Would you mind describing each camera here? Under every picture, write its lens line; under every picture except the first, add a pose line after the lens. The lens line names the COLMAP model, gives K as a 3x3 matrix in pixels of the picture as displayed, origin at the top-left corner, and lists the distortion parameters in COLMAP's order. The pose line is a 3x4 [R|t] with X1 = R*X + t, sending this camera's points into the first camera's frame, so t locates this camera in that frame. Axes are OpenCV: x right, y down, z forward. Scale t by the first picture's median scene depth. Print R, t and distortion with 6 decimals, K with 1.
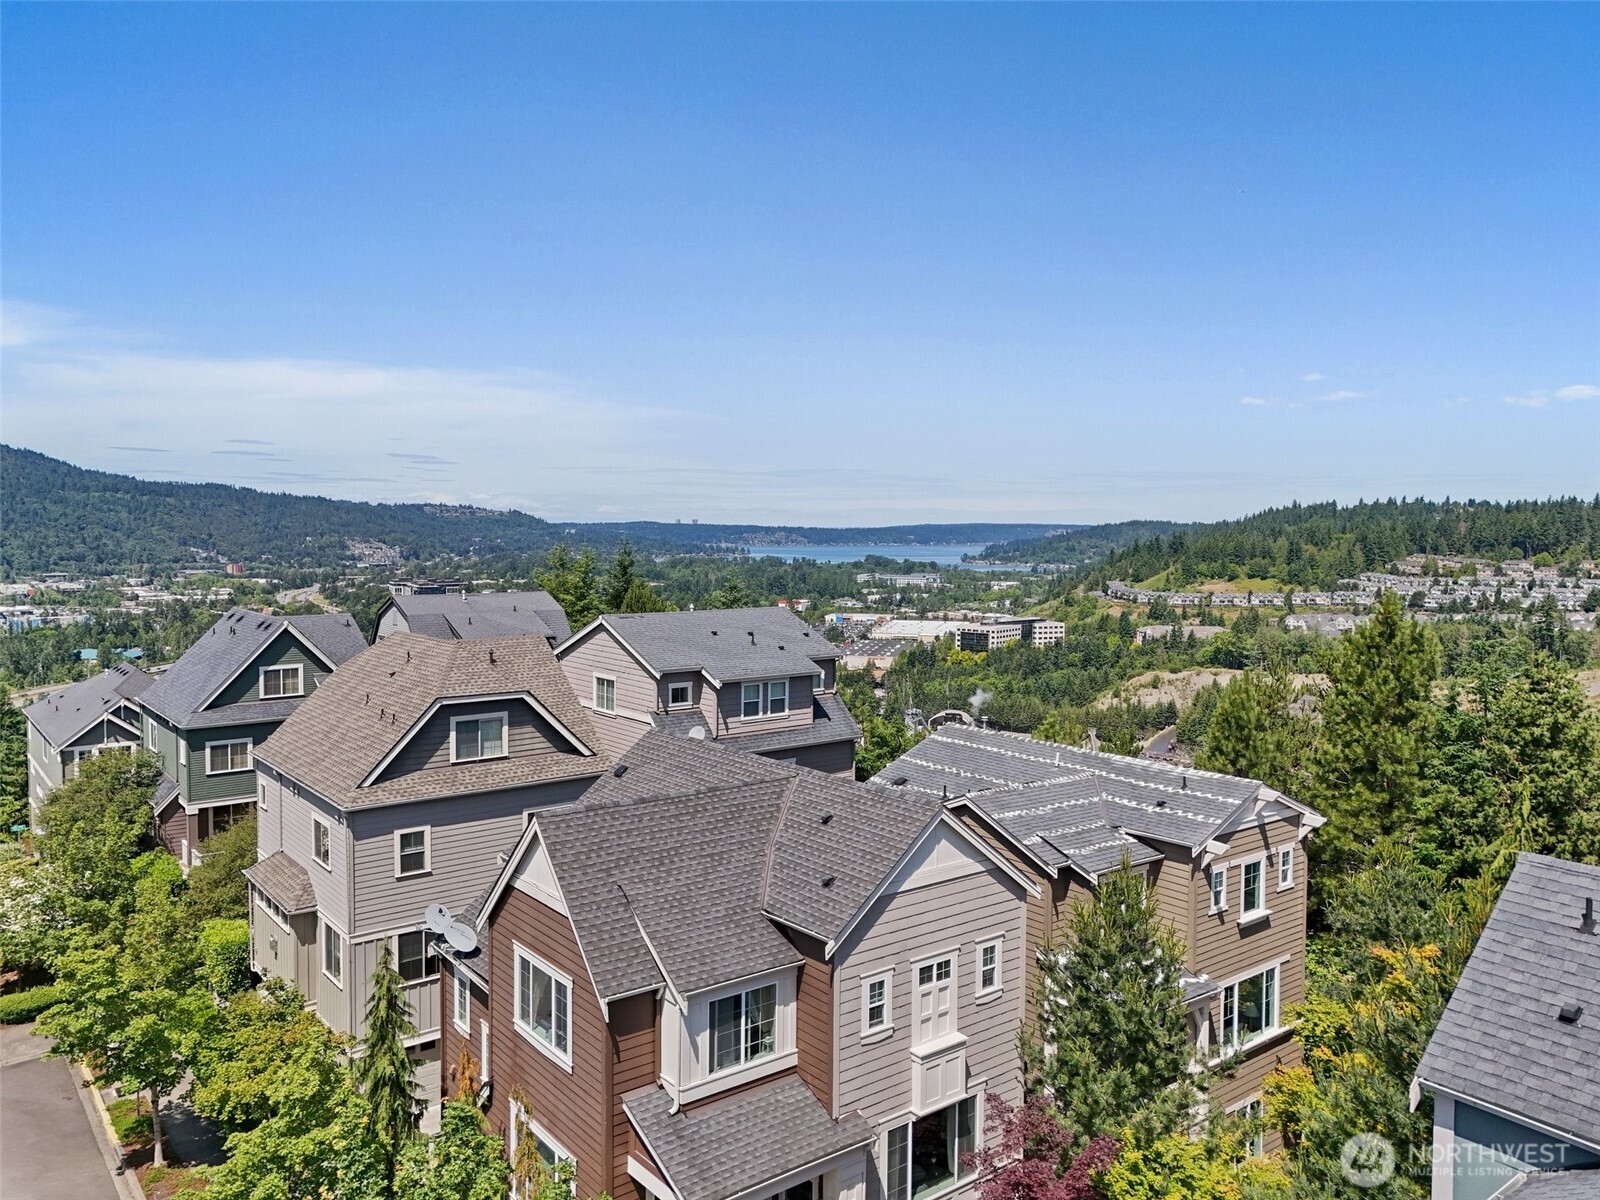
lens RADIAL K [[1193.1, 0, 802.8], [0, 1193.1, 595.1], [0, 0, 1]] dist [0.074388, -0.045756]
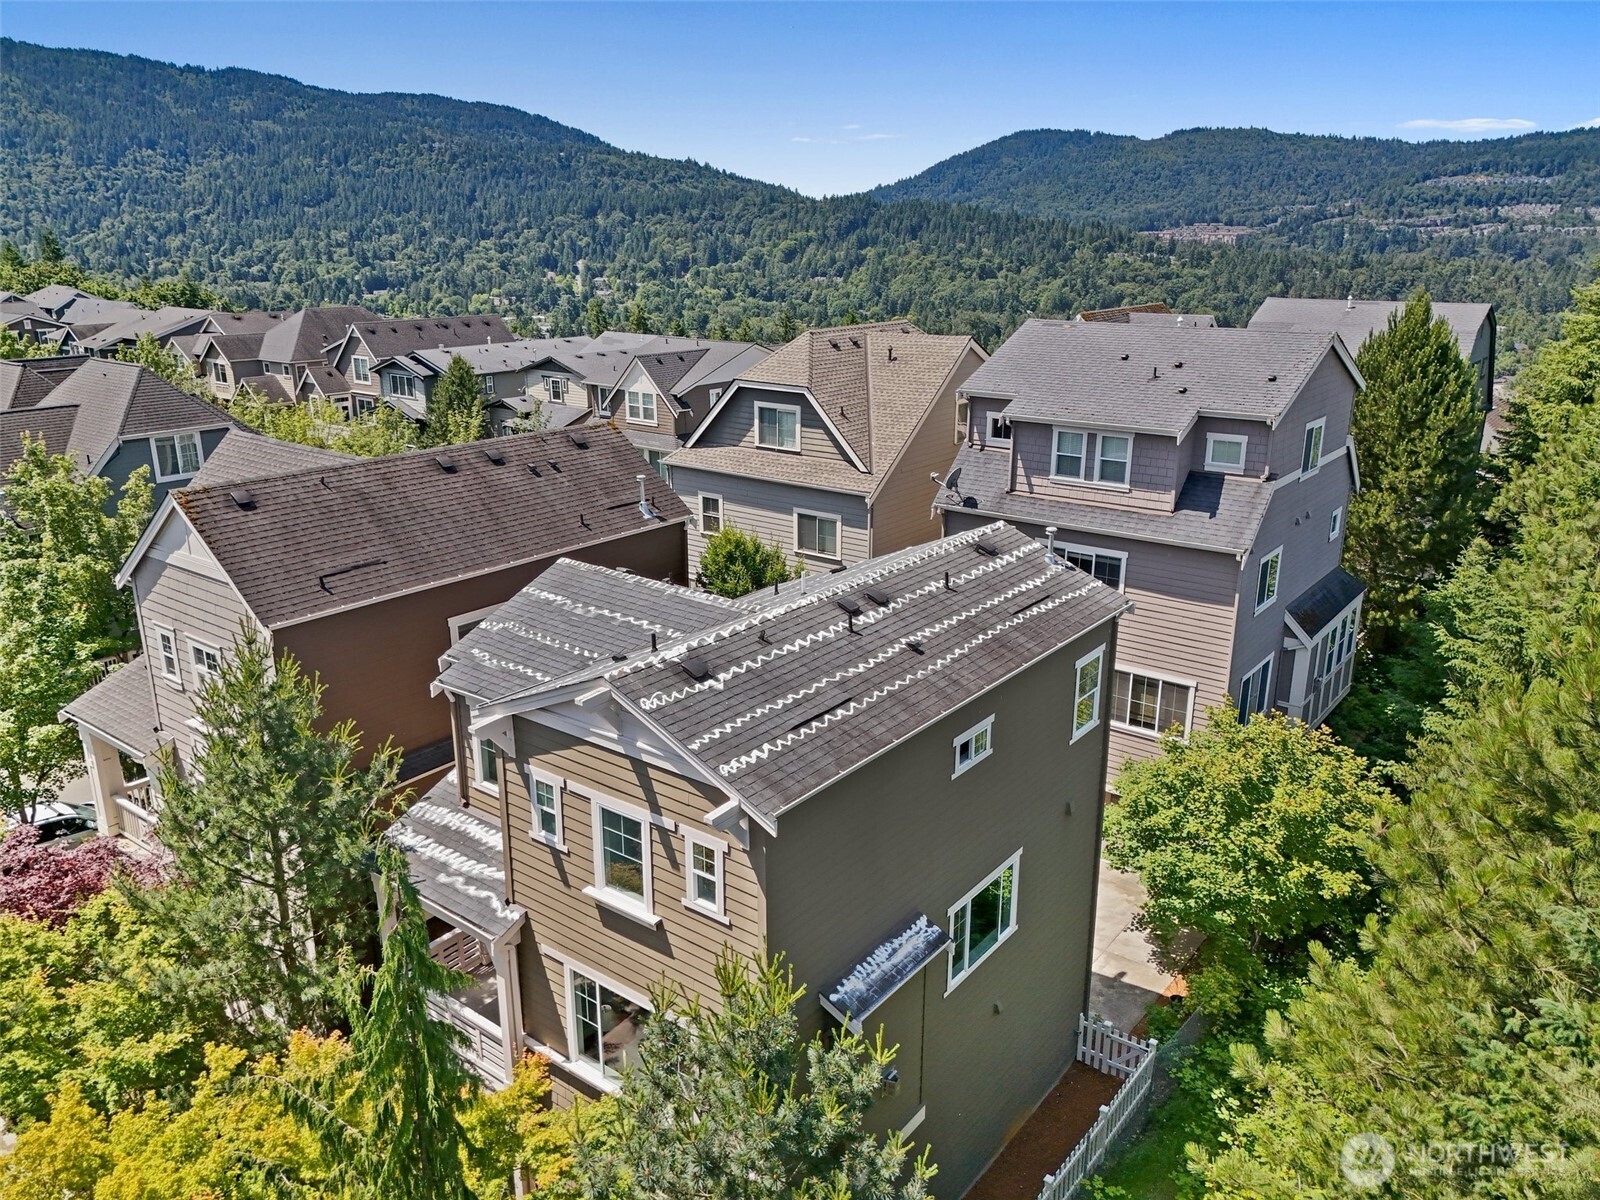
lens RADIAL K [[1193.1, 0, 795.6], [0, 1193.1, 599.7], [0, 0, 1]] dist [0.074388, -0.045756]
pose [[0.229254, 0.281014, -0.931919, 0.927554], [-0.058718, 0.959668, 0.274937, -0.023979], [0.971594, -0.008310, 0.236509, 1.021408]]
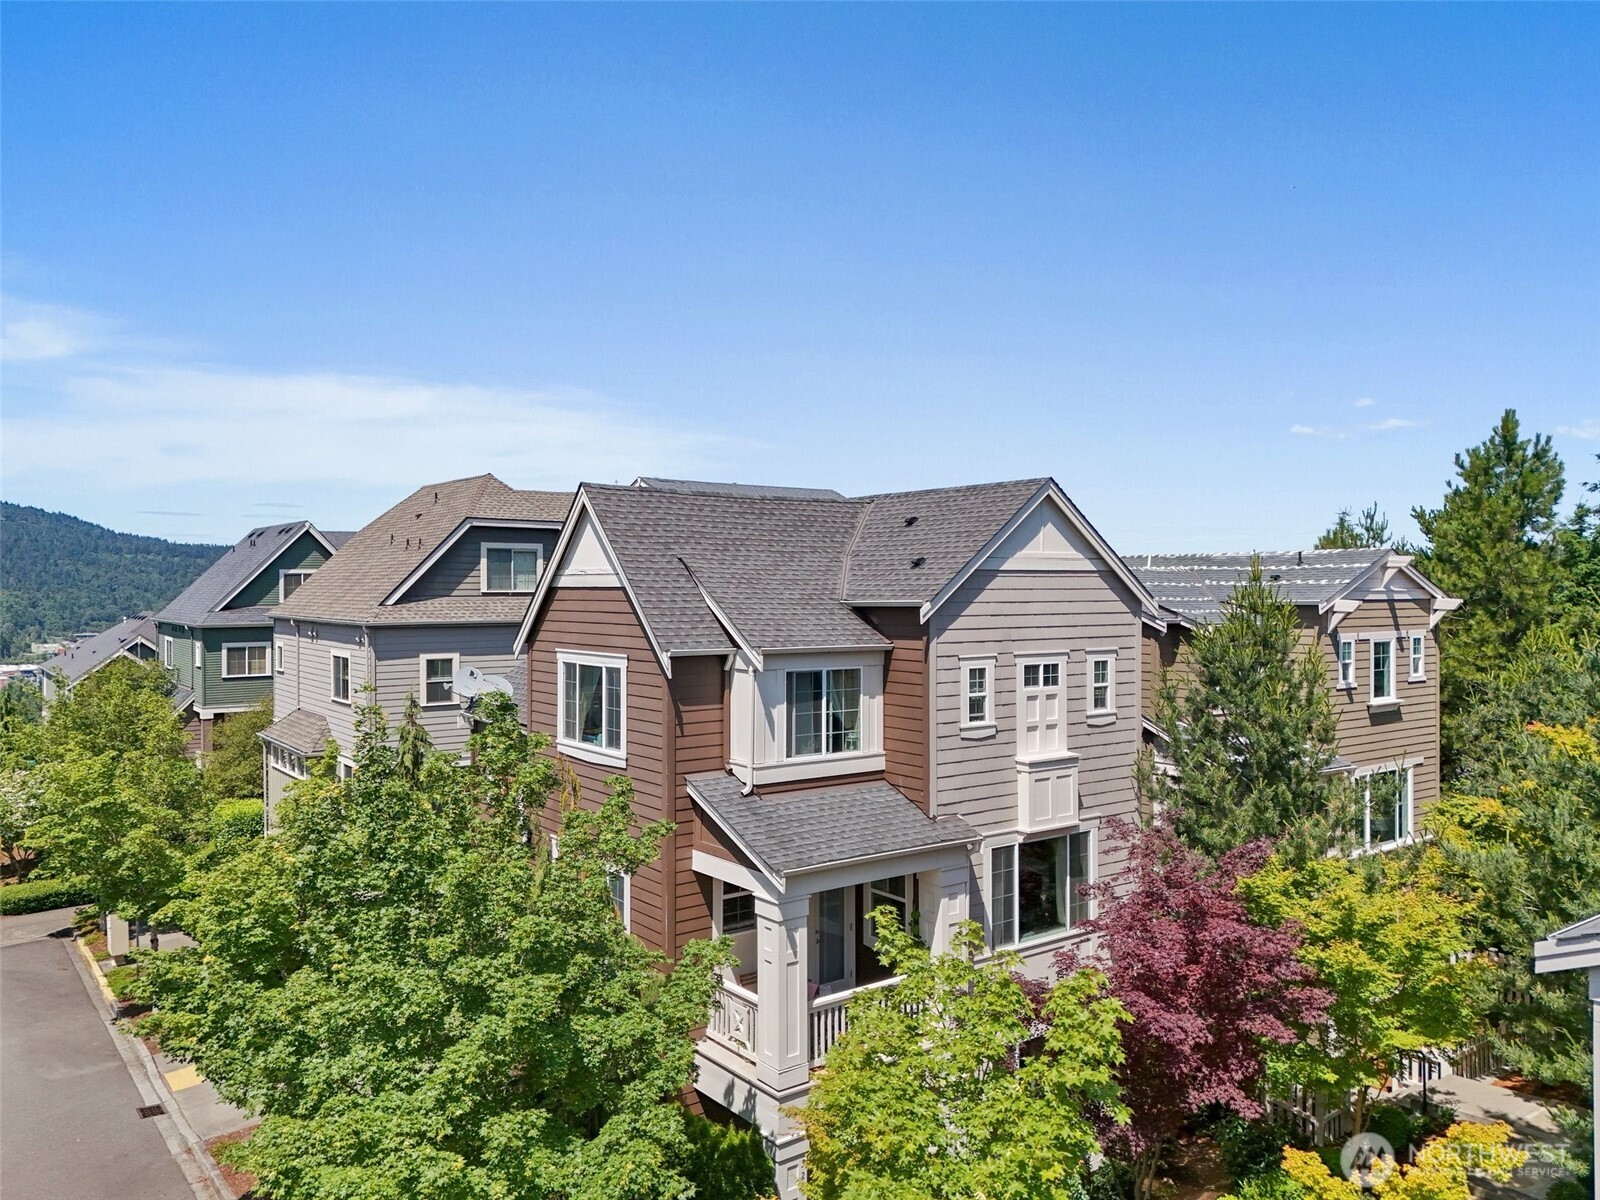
lens RADIAL K [[1193.1, 0, 801.1], [0, 1193.1, 594.7], [0, 0, 1]] dist [0.074388, -0.045756]
pose [[0.999778, -0.007437, -0.019715, -0.037931], [0.006292, 0.998326, -0.057488, 0.253521], [0.020110, 0.057351, 0.998151, 0.111948]]
